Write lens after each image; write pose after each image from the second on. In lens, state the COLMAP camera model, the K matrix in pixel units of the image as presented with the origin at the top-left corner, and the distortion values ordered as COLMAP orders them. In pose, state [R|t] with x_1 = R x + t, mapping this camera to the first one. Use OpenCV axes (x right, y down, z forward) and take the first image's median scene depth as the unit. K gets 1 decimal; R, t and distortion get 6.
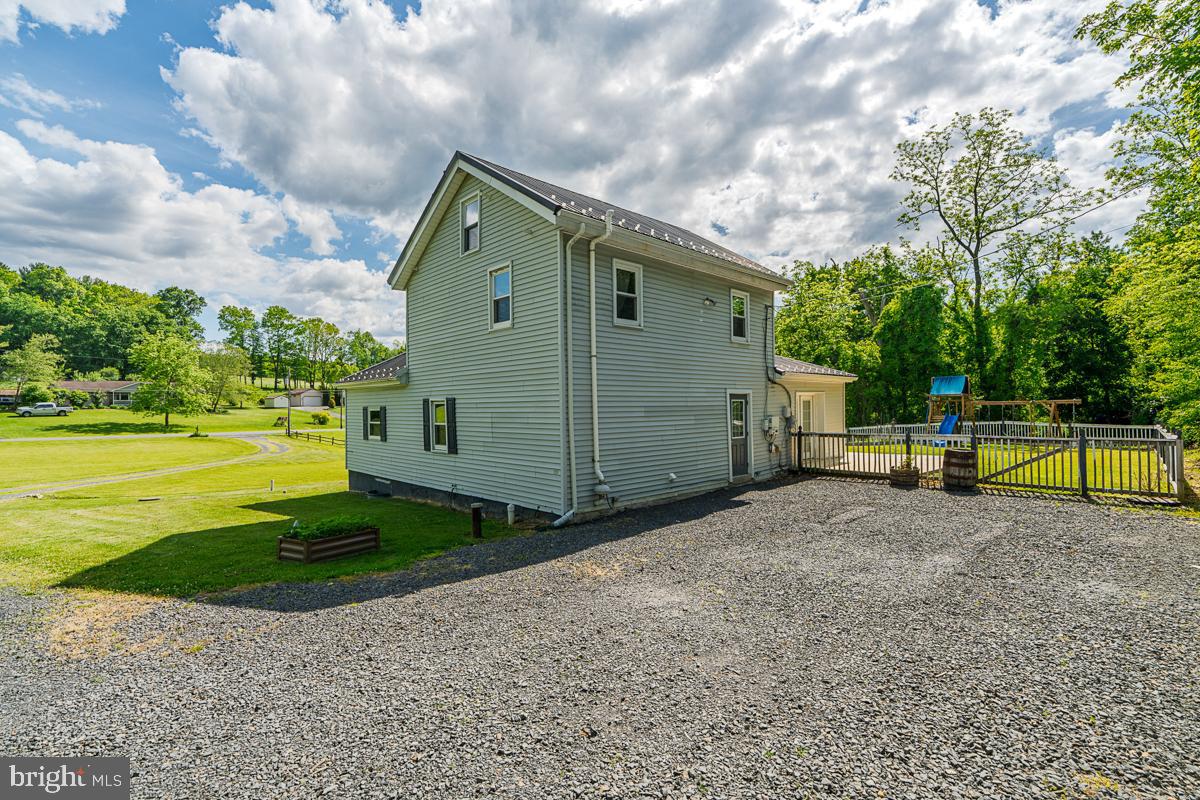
lens RADIAL K [[531.2, 0, 601.0], [0, 531.2, 405.4], [0, 0, 1]] dist [-0.004712, 0.000495]
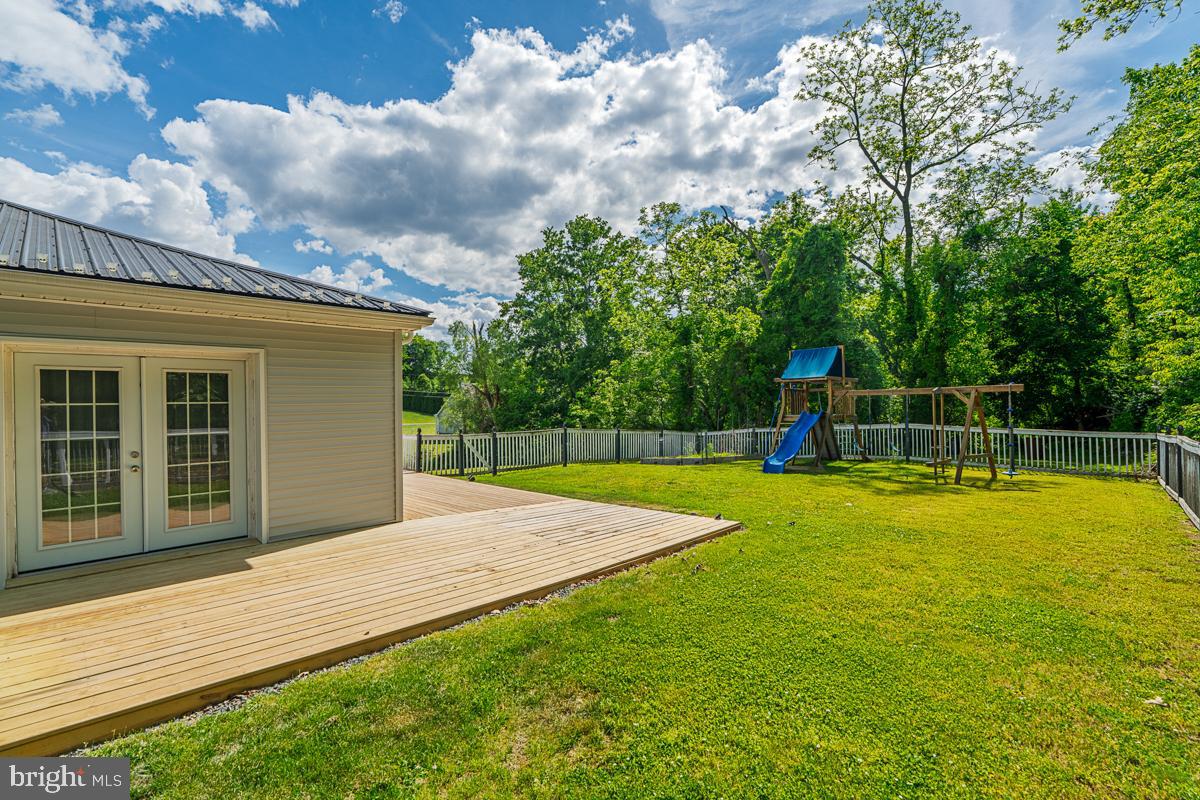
lens RADIAL K [[531.2, 0, 603.4], [0, 531.2, 405.2], [0, 0, 1]] dist [-0.004712, 0.000495]
pose [[0.999491, -0.002605, 0.031789, 0.284437], [0.002535, 0.999994, 0.002250, 0.003955], [-0.031795, -0.002168, 0.999492, 0.296067]]
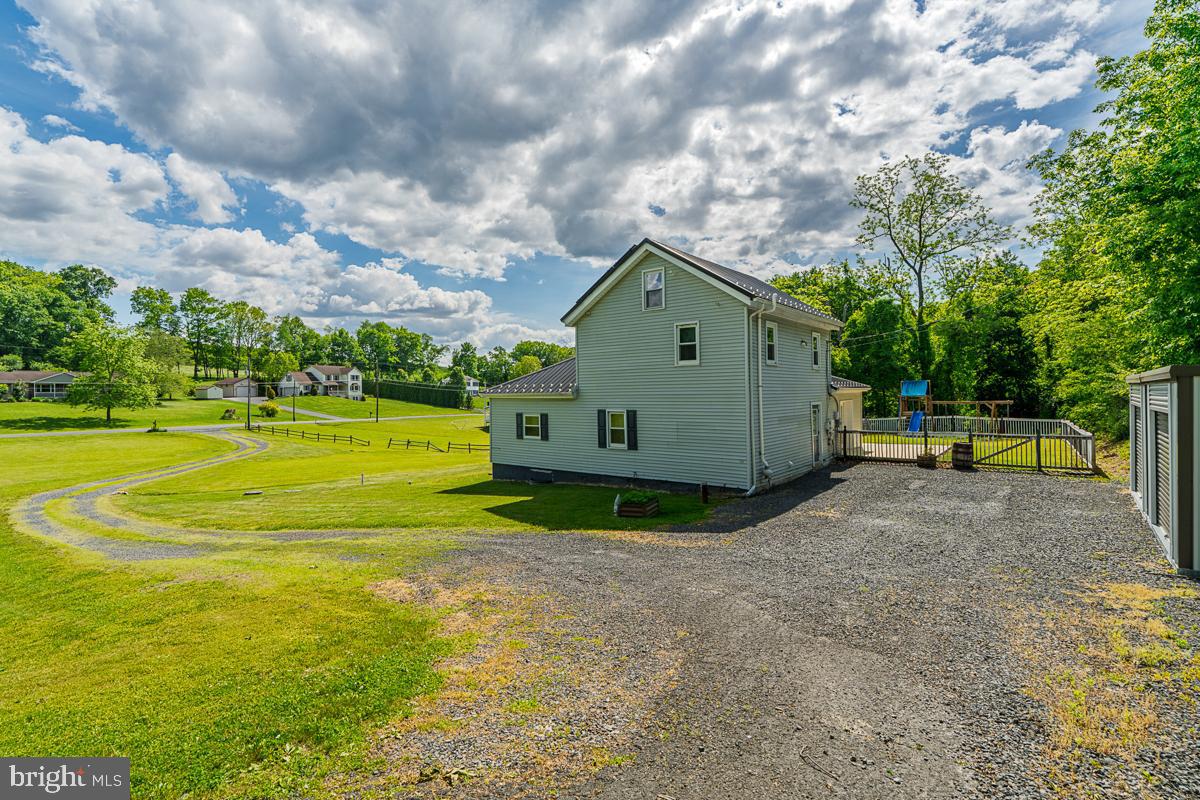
lens RADIAL K [[531.2, 0, 612.9], [0, 531.2, 394.7], [0, 0, 1]] dist [-0.004712, 0.000495]
pose [[0.992086, -0.001244, 0.125552, -0.137113], [0.001231, 0.999999, 0.000187, -0.014820], [-0.125552, -0.000031, 0.992087, -0.103507]]
